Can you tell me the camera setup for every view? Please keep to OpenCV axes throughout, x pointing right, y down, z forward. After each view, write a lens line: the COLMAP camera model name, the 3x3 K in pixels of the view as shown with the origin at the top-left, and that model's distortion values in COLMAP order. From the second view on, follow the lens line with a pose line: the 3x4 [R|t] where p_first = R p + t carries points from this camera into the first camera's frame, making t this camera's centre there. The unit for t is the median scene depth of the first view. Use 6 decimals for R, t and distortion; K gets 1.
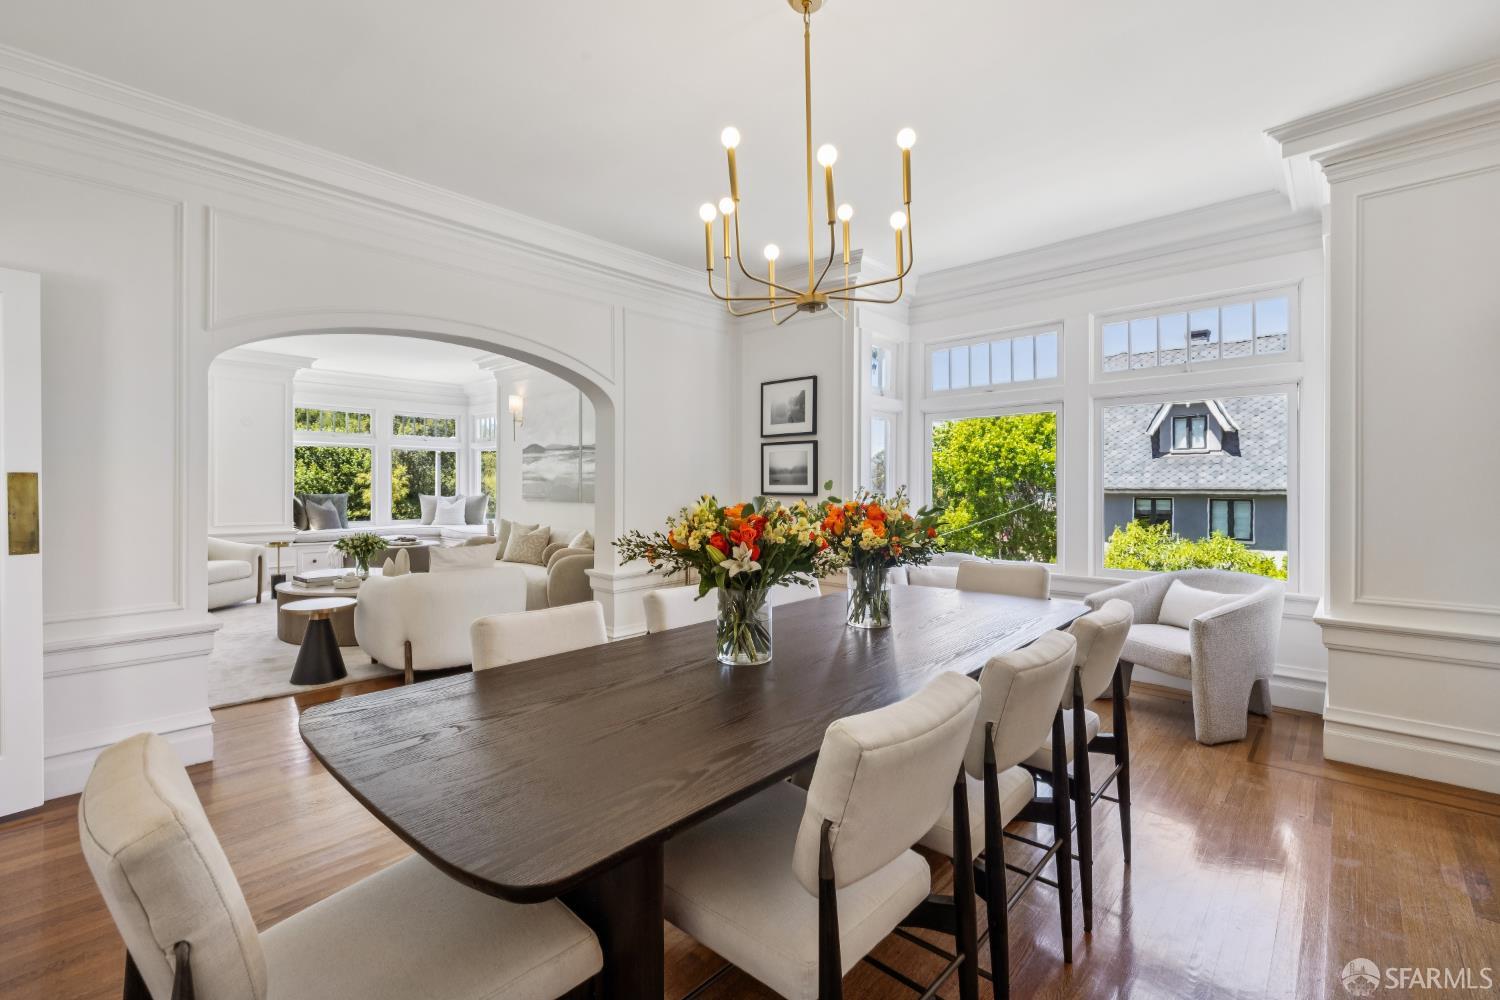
lens RADIAL K [[647.5, 0, 744.5], [0, 647.5, 487.8], [0, 0, 1]] dist [-0.000946, -0.000140]
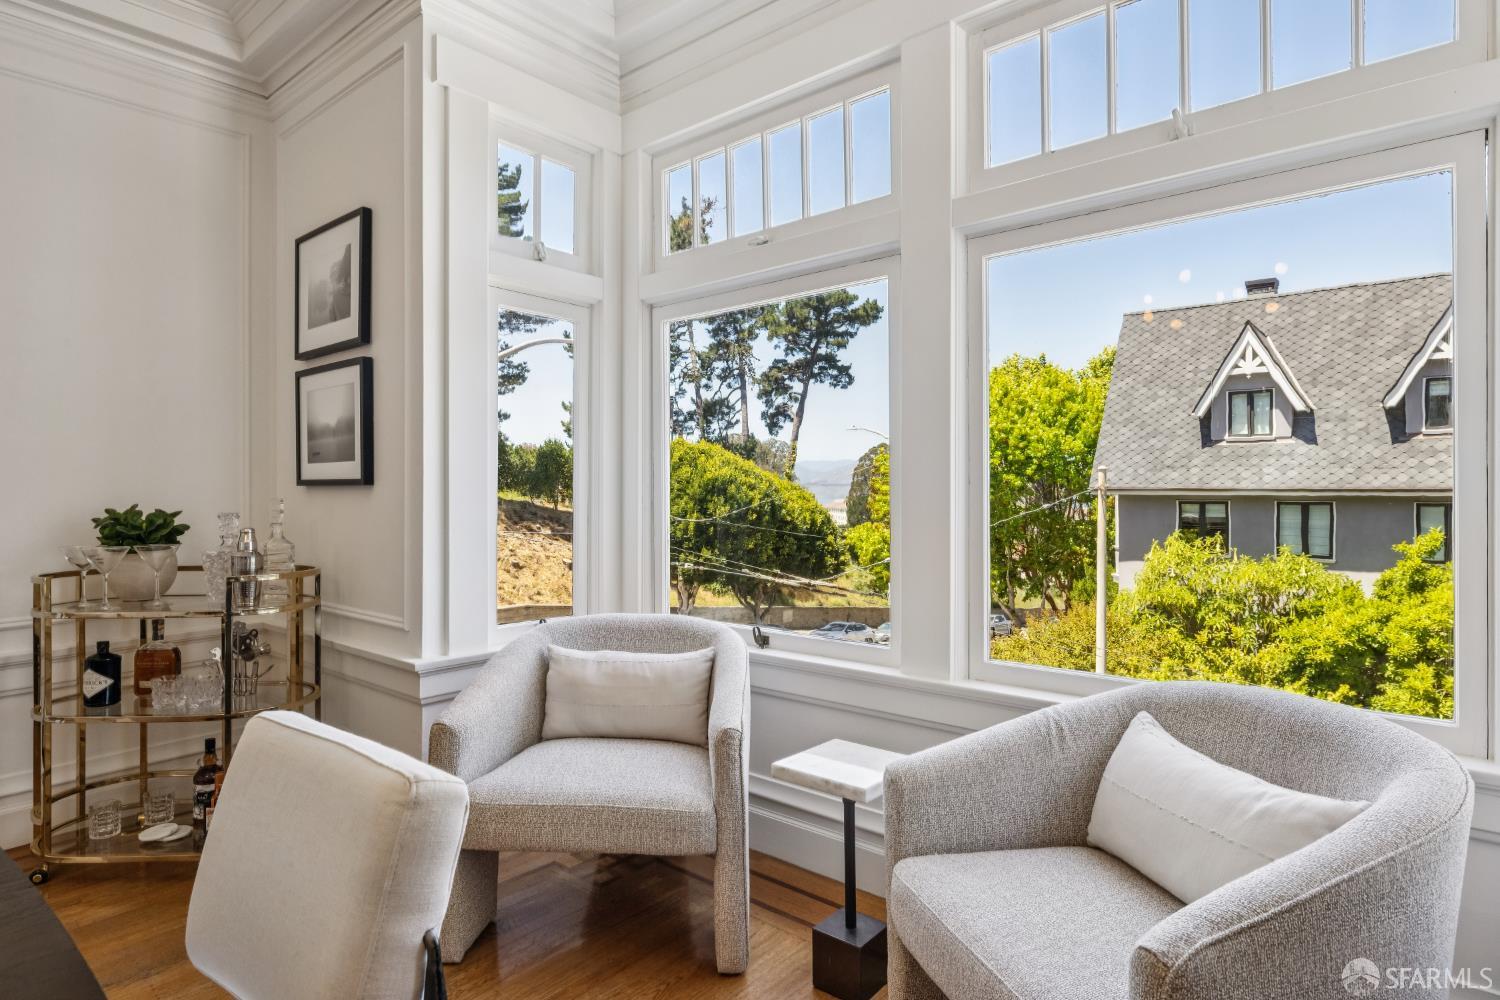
lens RADIAL K [[812.1, 0, 751.5], [0, 812.1, 493.9], [0, 0, 1]] dist [-0.005984, 0.003756]
pose [[0.998988, -0.001487, 0.044958, 0.166115], [0.001331, 0.999993, 0.003518, 0.007829], [-0.044963, -0.003455, 0.998983, 0.217513]]
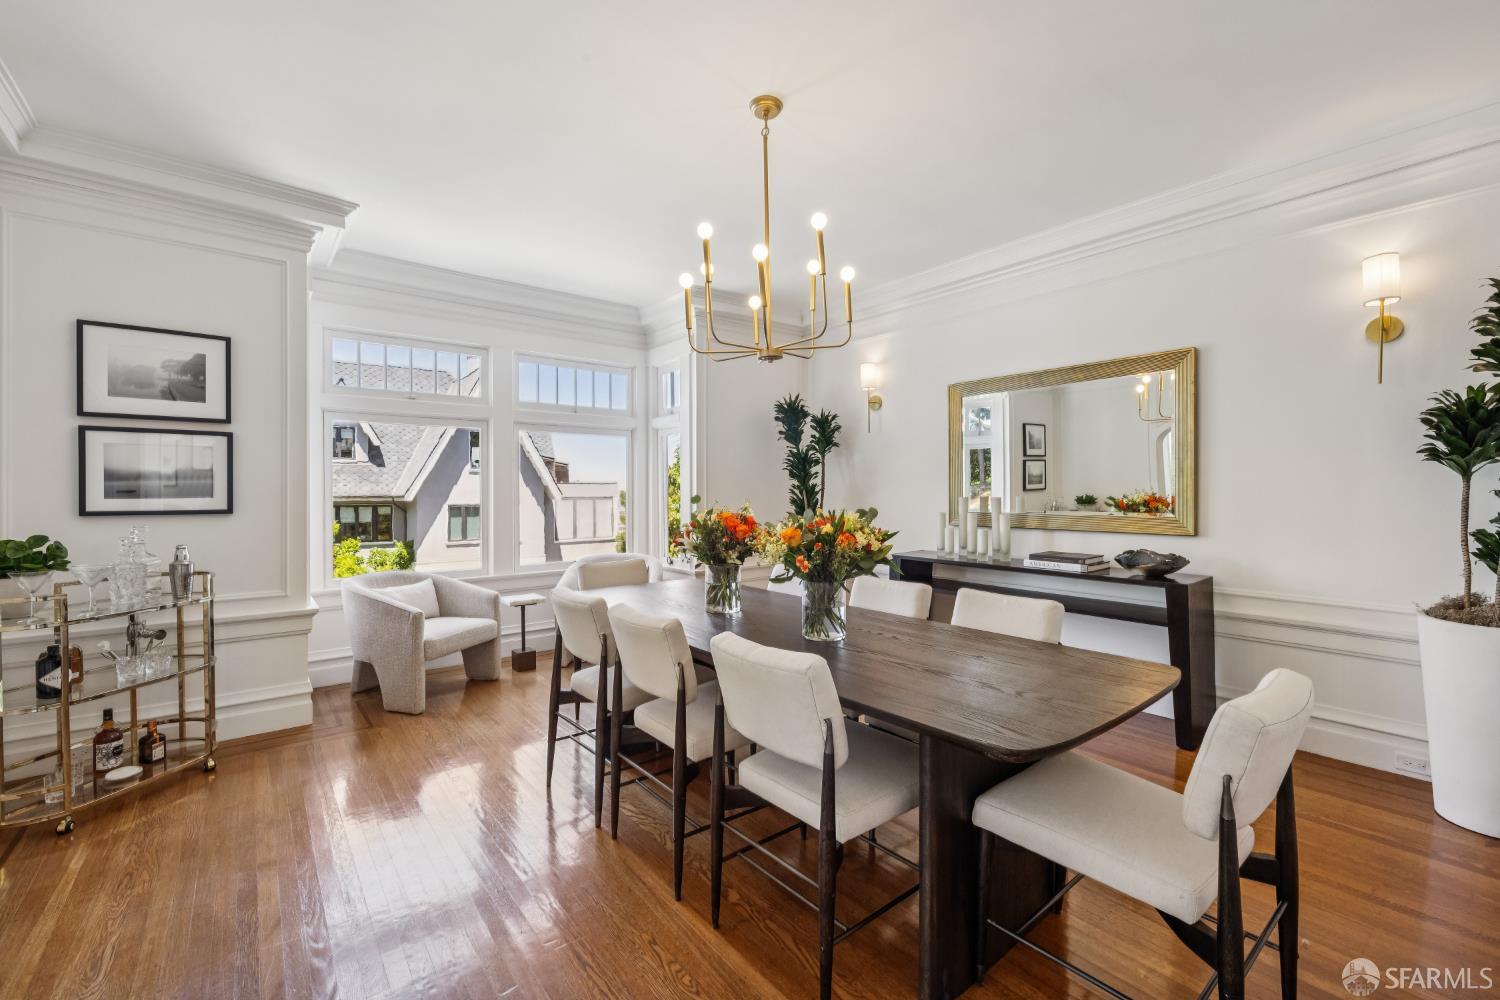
lens RADIAL K [[647.5, 0, 744.1], [0, 647.5, 492.1], [0, 0, 1]] dist [-0.000946, -0.000140]
pose [[0.144085, -0.005412, 0.989550, -0.235866], [0.005826, 0.999972, 0.004621, -0.005107], [-0.989548, 0.005099, 0.144113, 0.178576]]
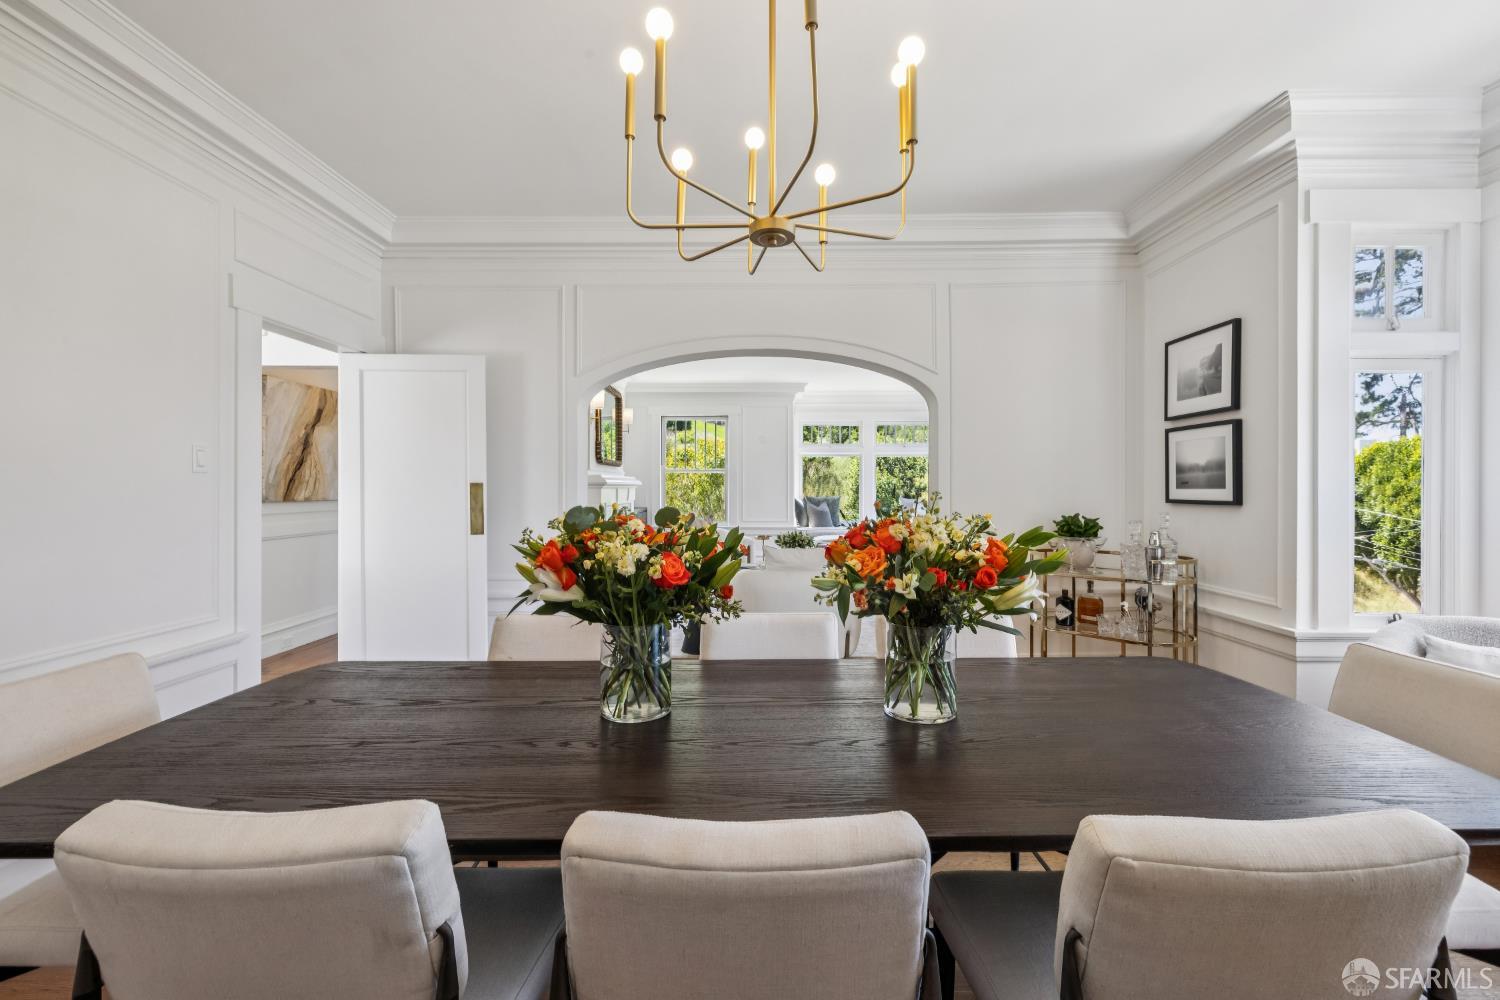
lens RADIAL K [[647.5, 0, 757.6], [0, 647.5, 488.8], [0, 0, 1]] dist [-0.000946, -0.000140]
pose [[0.677674, -0.001571, -0.735360, 0.125653], [-0.000537, 0.999996, -0.002631, -0.001244], [0.735362, 0.002178, 0.677671, 0.105819]]
